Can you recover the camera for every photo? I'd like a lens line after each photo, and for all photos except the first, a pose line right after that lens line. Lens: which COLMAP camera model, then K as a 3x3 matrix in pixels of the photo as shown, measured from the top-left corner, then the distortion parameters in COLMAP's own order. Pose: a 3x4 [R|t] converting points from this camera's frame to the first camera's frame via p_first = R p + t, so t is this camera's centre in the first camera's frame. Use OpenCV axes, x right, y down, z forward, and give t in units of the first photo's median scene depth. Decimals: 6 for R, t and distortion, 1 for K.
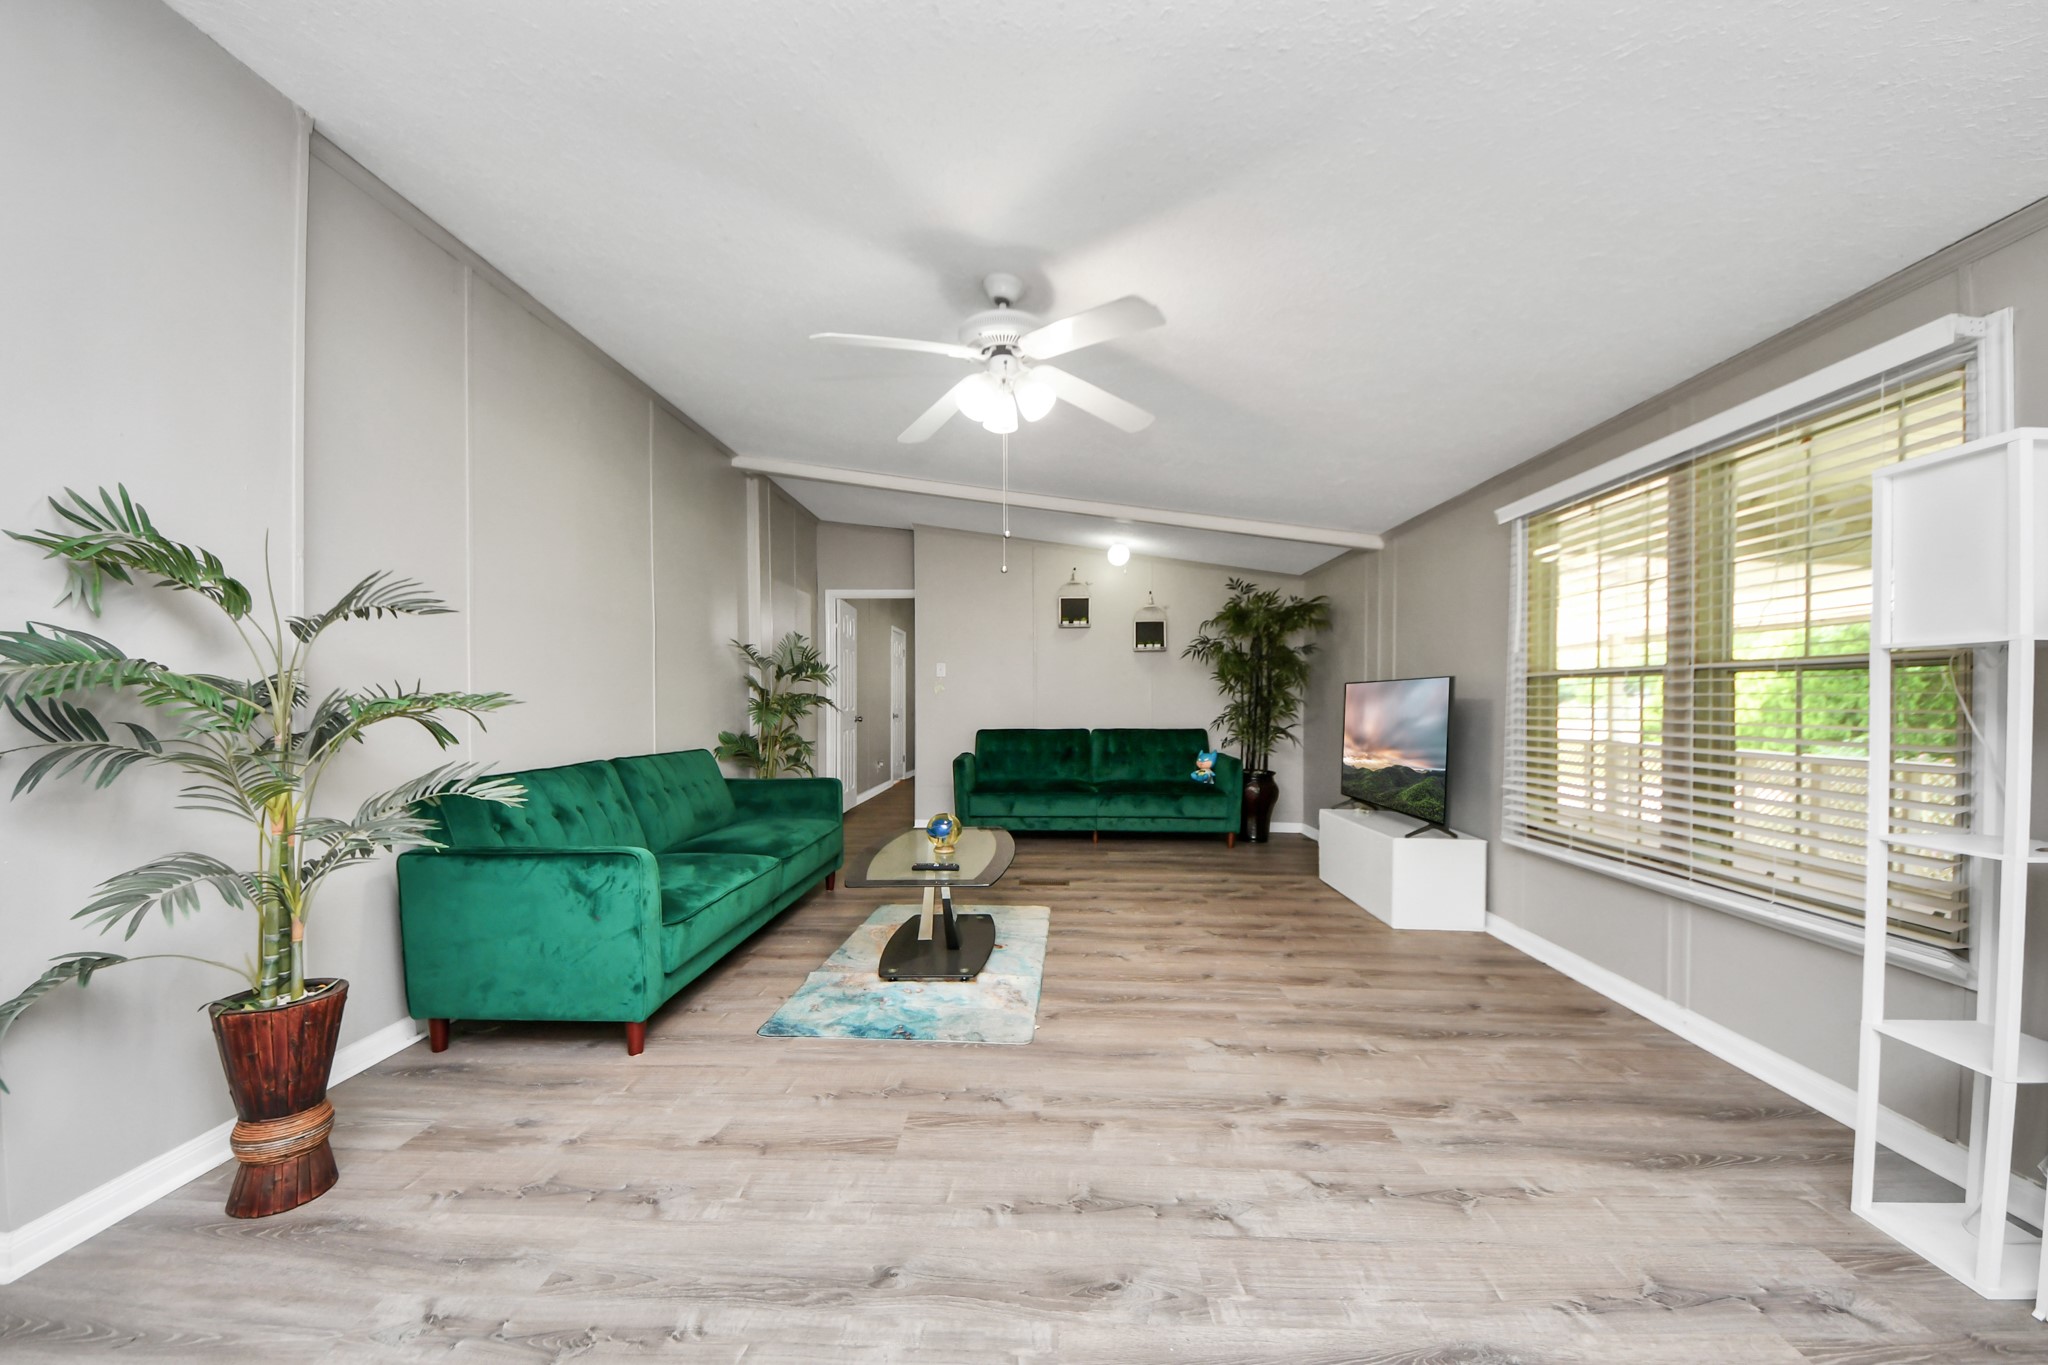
lens RADIAL K [[763.8, 0, 1031.2], [0, 763.8, 664.8], [0, 0, 1]] dist [0.029803, -0.015819]
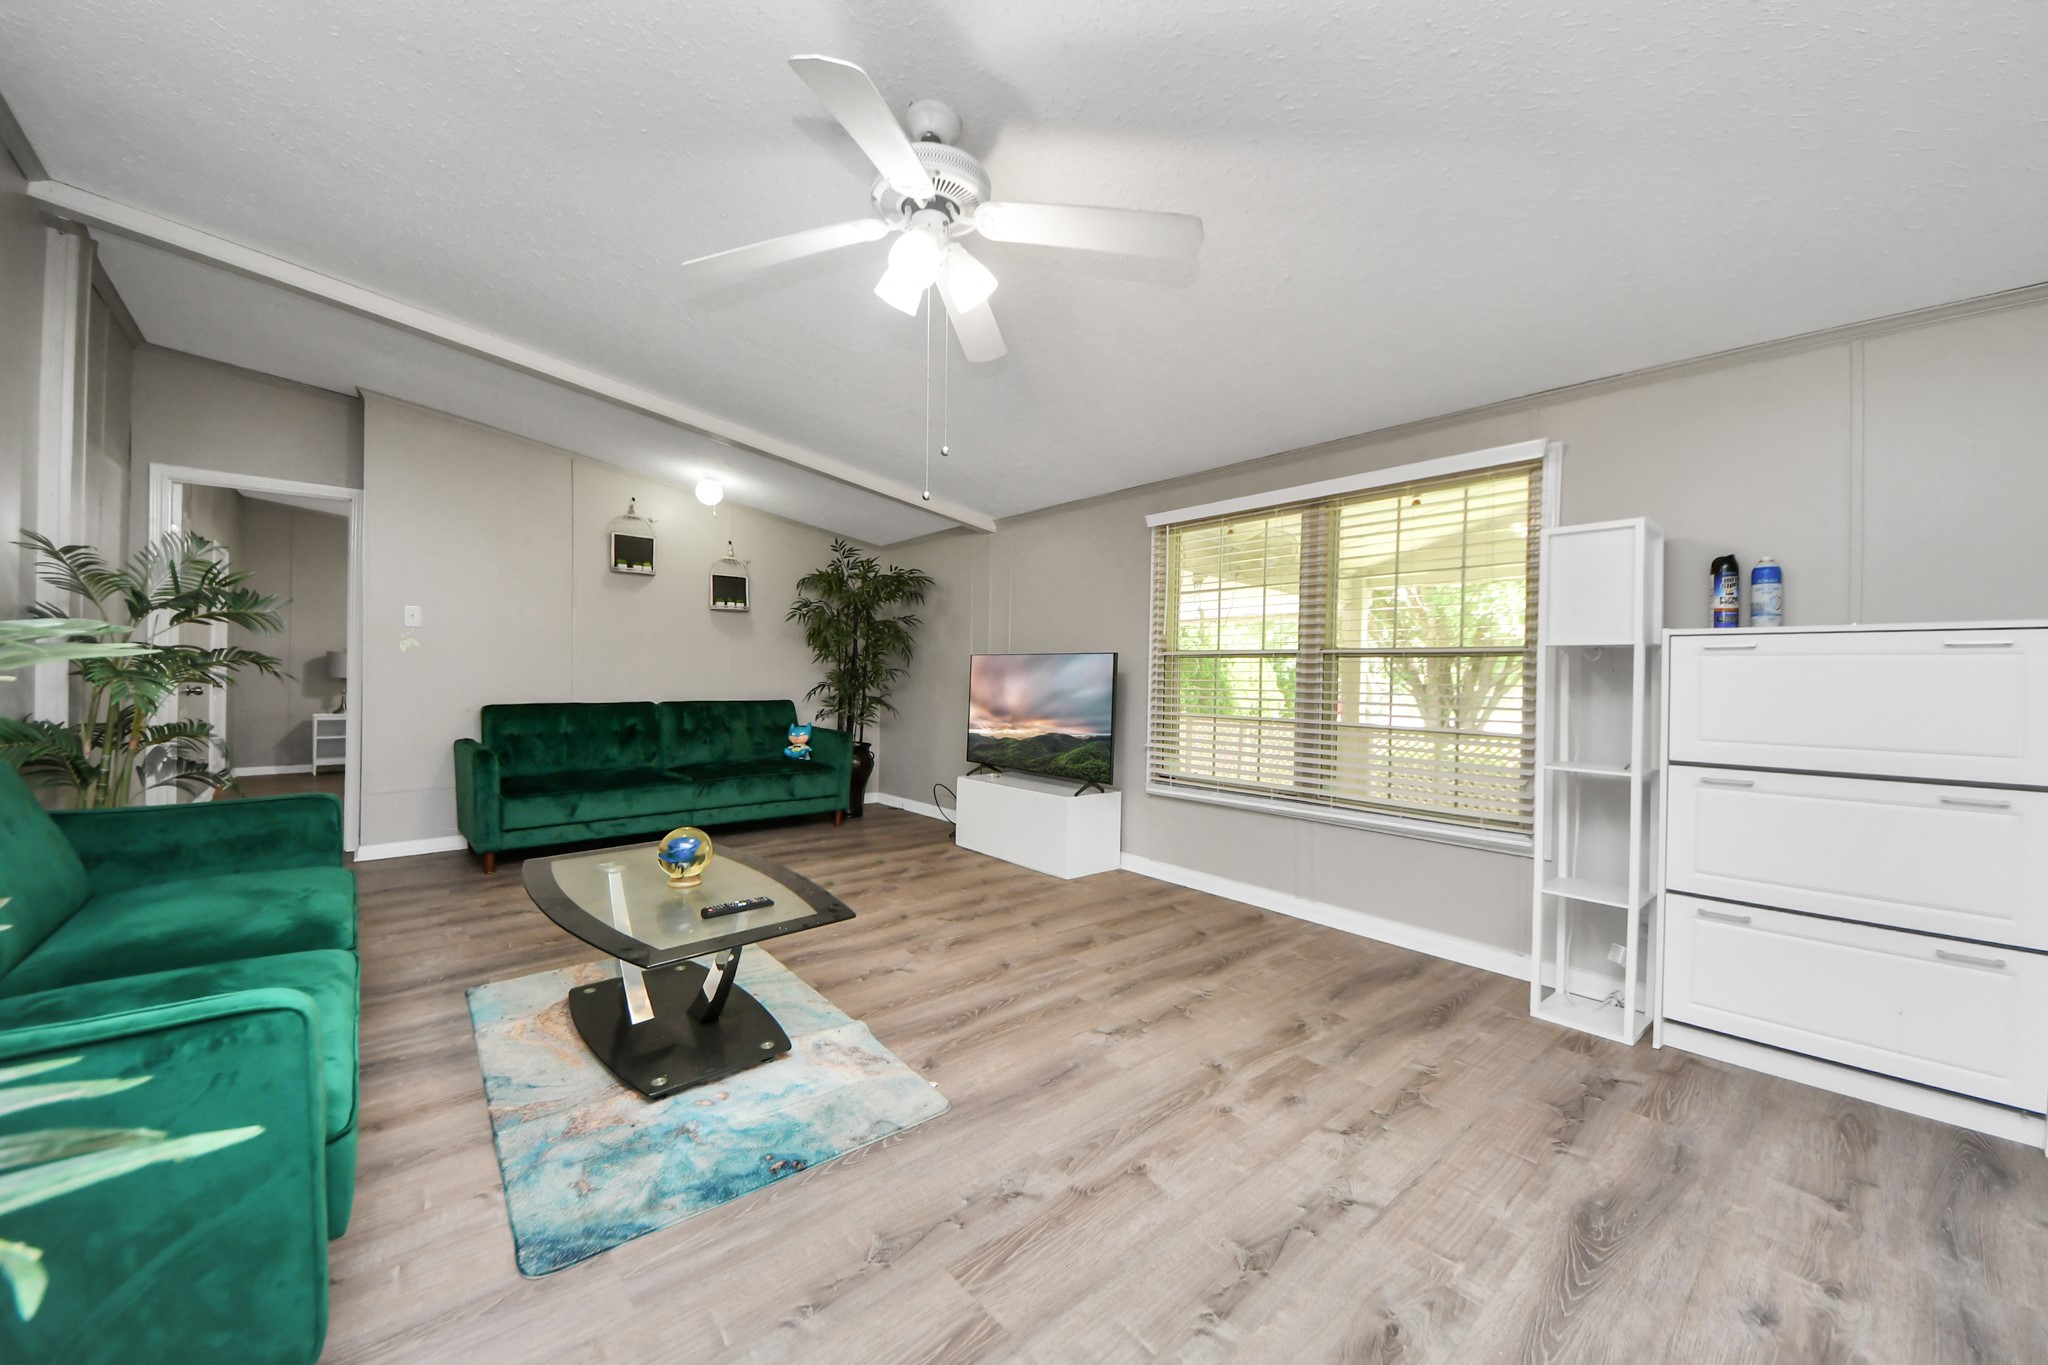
lens RADIAL K [[757.4, 0, 1025.5], [0, 757.4, 651.3], [0, 0, 1]] dist [0.054519, -0.035387]
pose [[0.732263, 0.032060, 0.680267, -0.338357], [-0.048090, 0.998832, 0.004692, 0.014975], [-0.679322, -0.036150, 0.732950, 0.268480]]
